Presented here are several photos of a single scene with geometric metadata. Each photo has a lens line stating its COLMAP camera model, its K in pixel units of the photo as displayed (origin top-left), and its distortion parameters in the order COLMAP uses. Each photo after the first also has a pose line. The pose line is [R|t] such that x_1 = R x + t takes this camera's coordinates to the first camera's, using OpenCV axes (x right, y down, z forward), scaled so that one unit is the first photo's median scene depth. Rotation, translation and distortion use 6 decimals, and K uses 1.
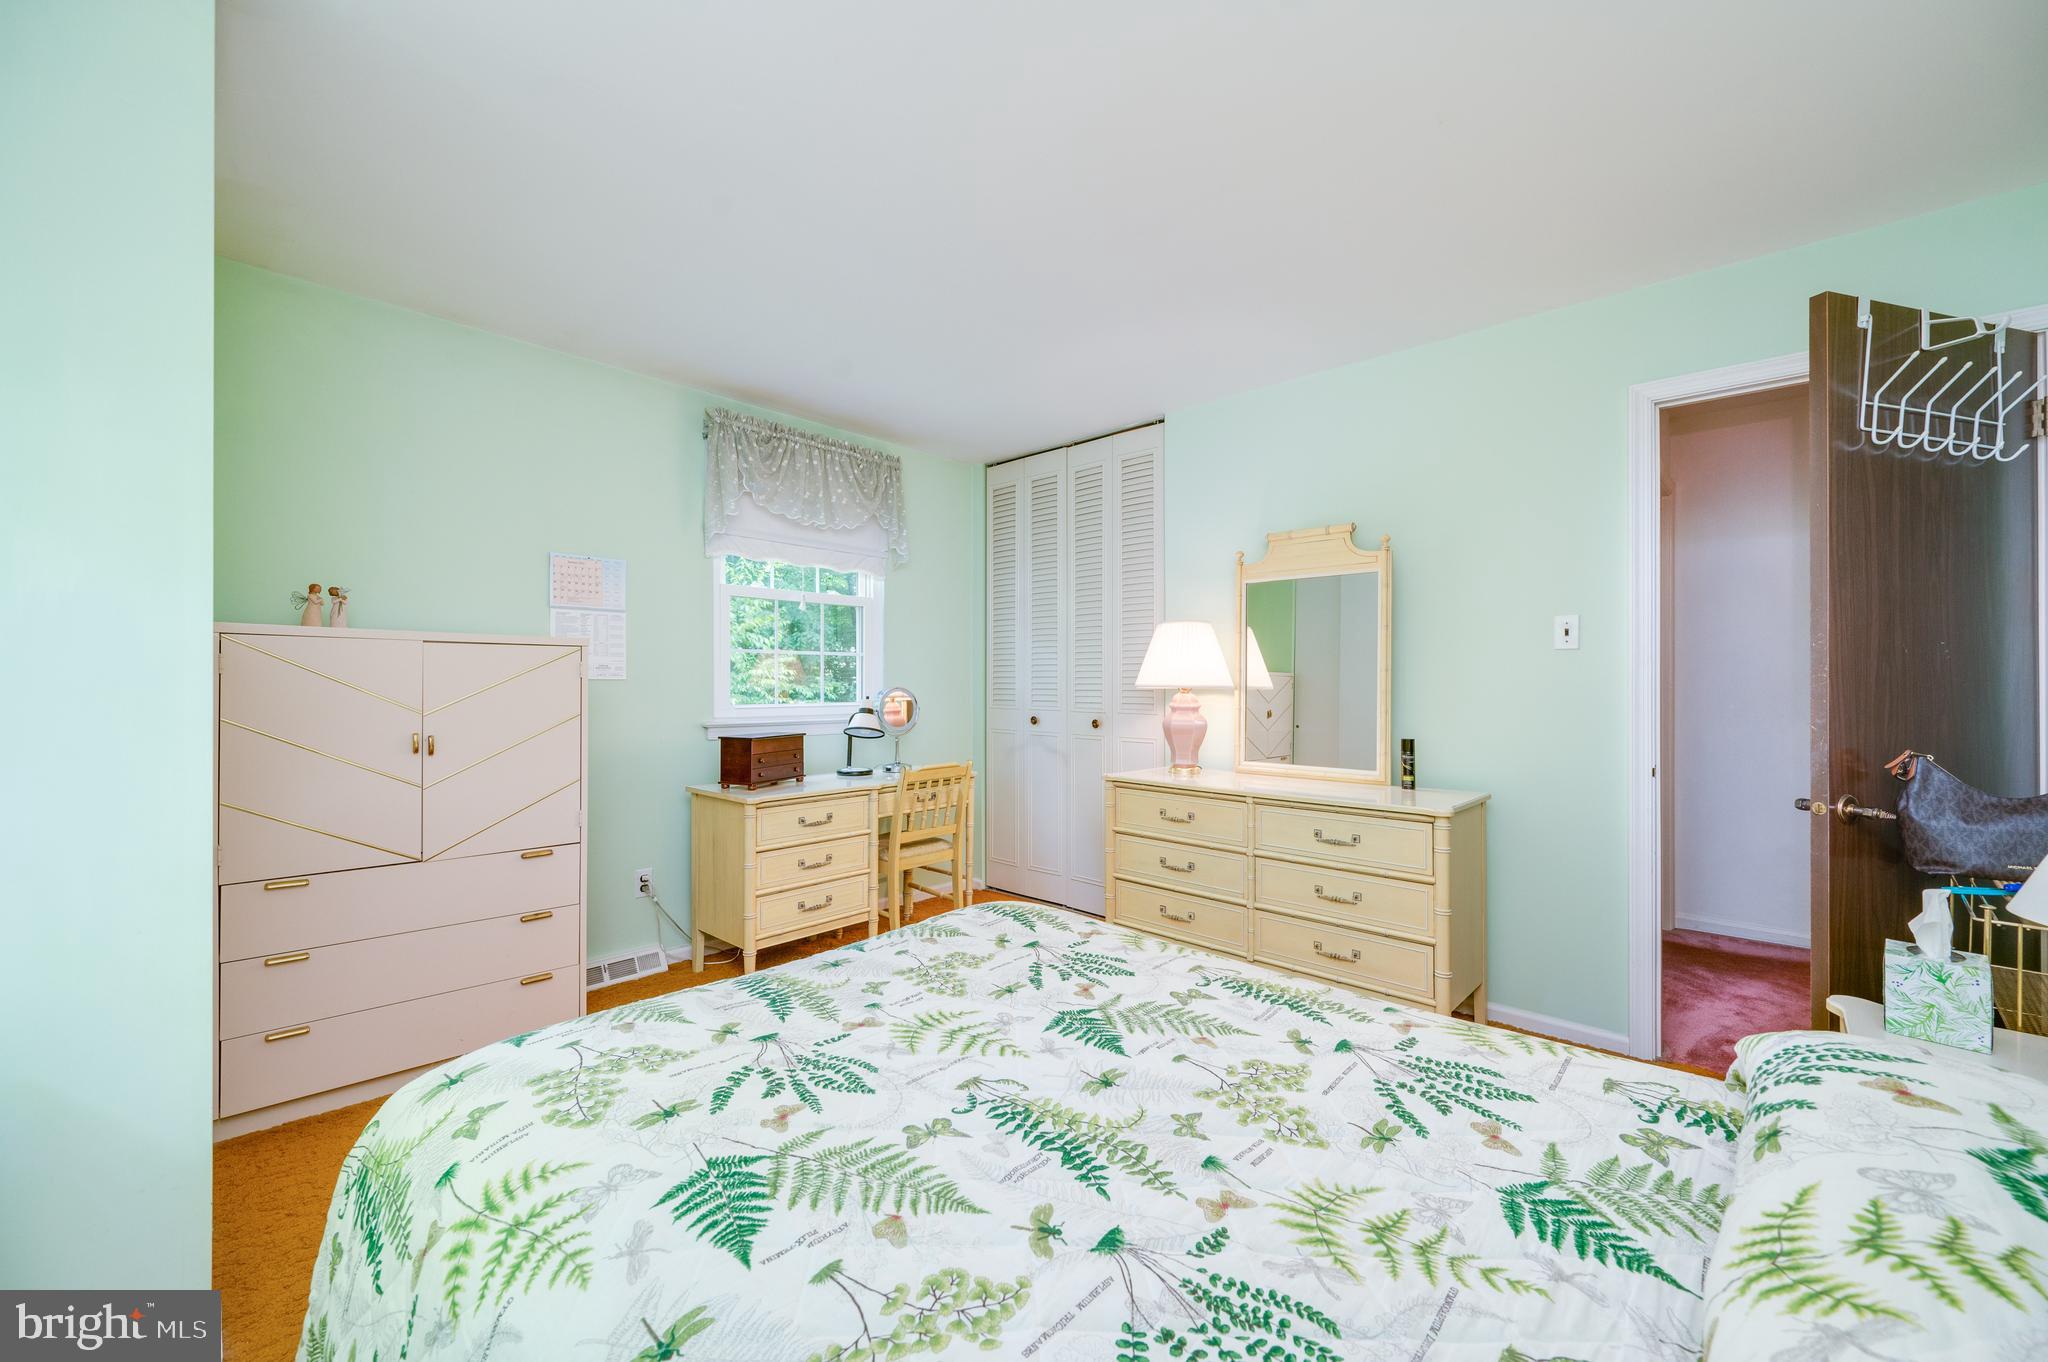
lens RADIAL K [[806.7, 0, 1030.1], [0, 806.7, 681.0], [0, 0, 1]] dist [-0.004144, 0.000455]
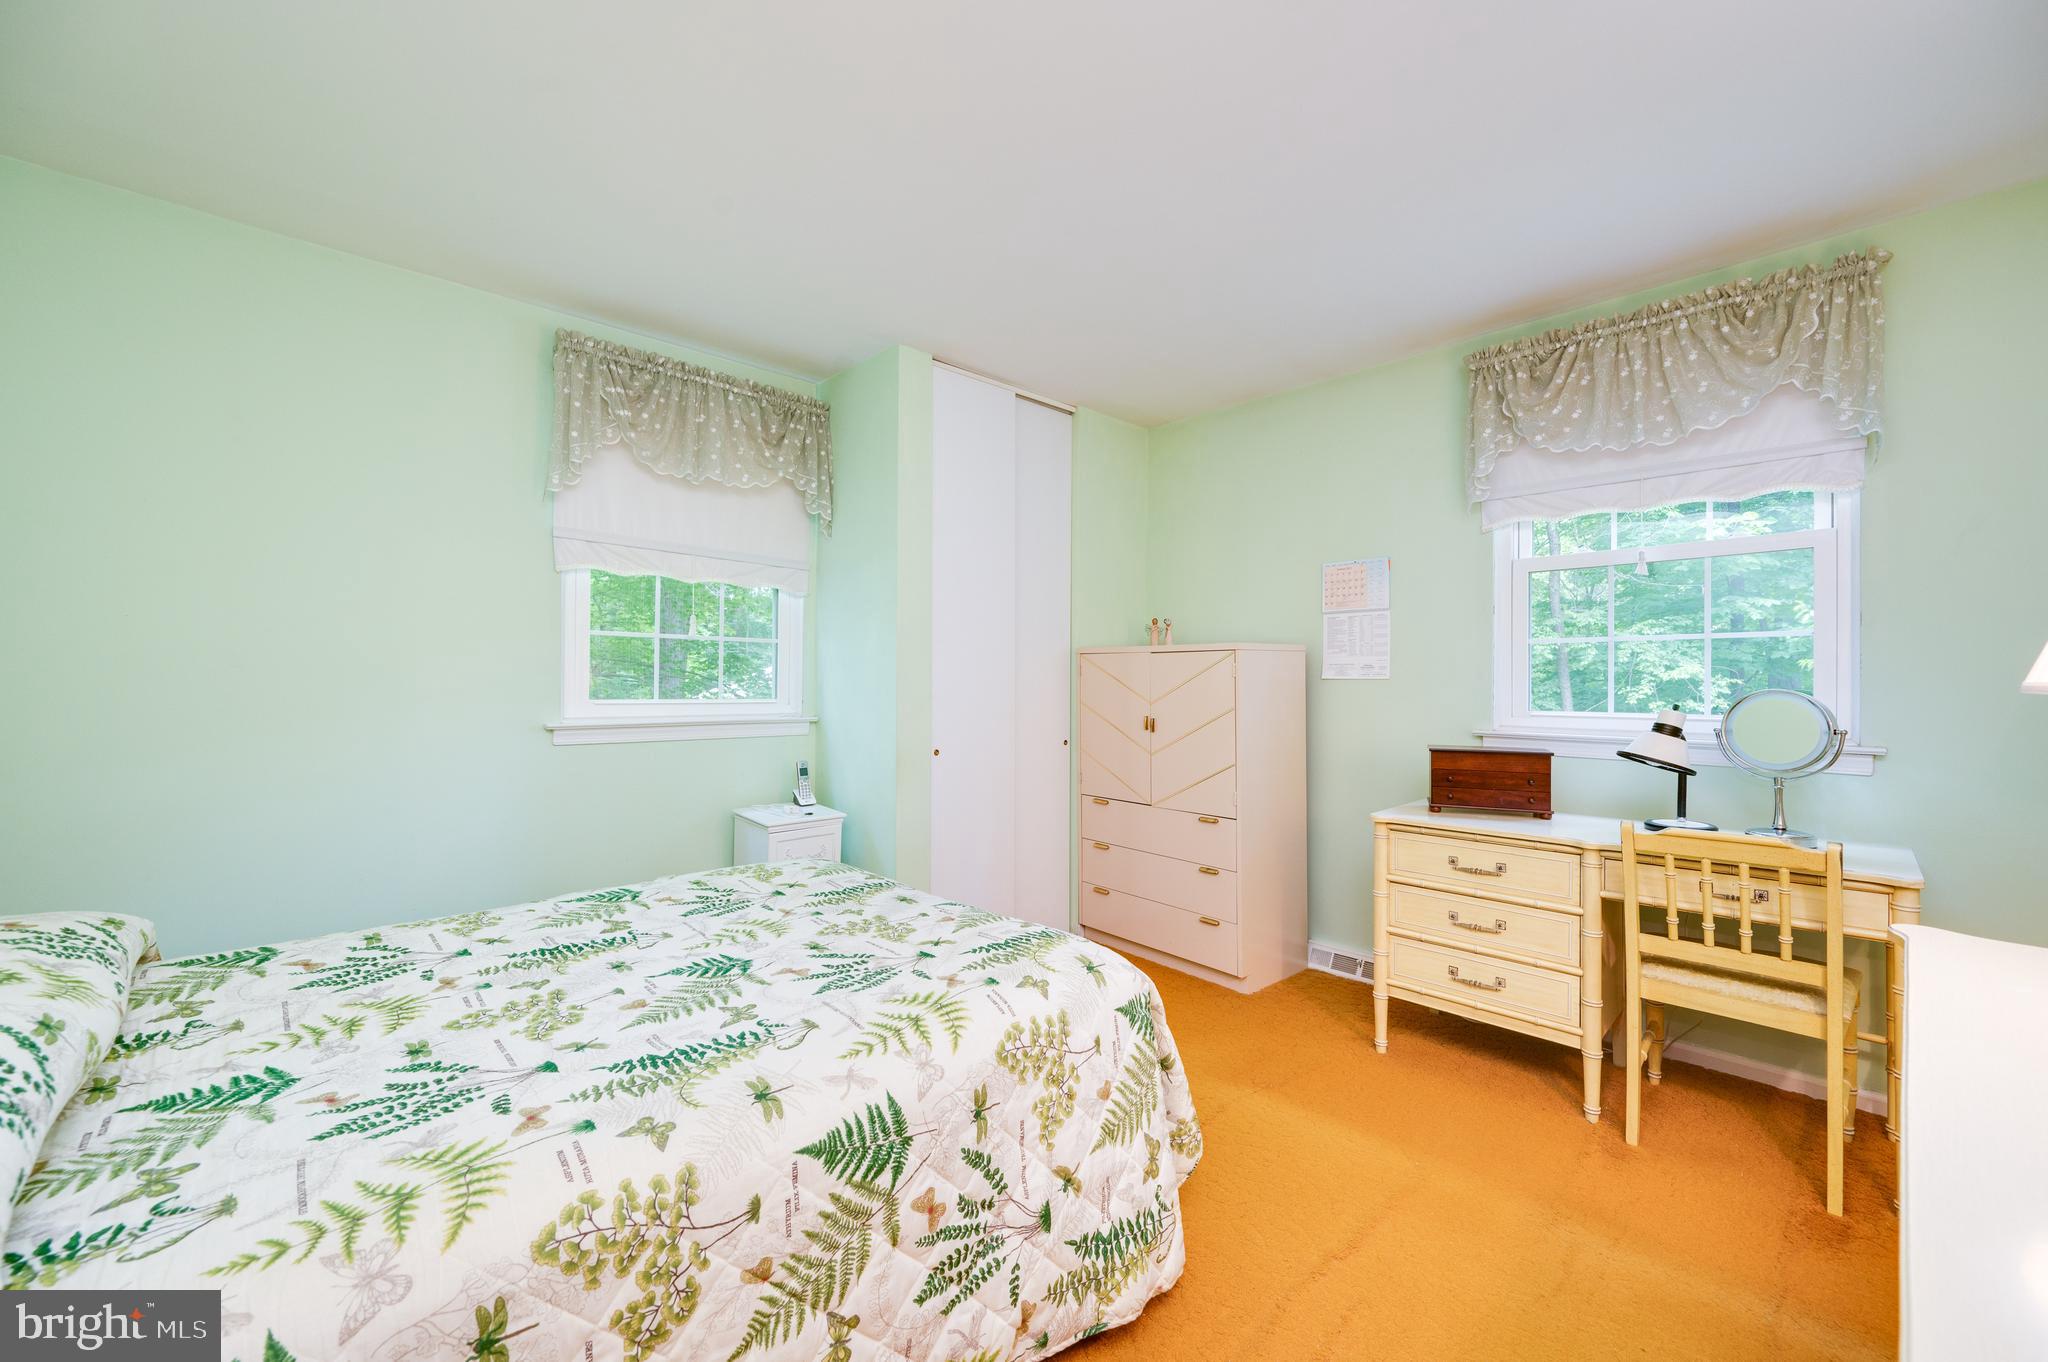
lens RADIAL K [[806.7, 0, 1028.7], [0, 806.7, 679.7], [0, 0, 1]] dist [-0.004144, 0.000455]
pose [[-0.071199, -0.005397, -0.997448, 1.057574], [-0.002236, 0.999984, -0.005252, 0.010473], [0.997460, 0.001856, -0.071210, 1.341615]]
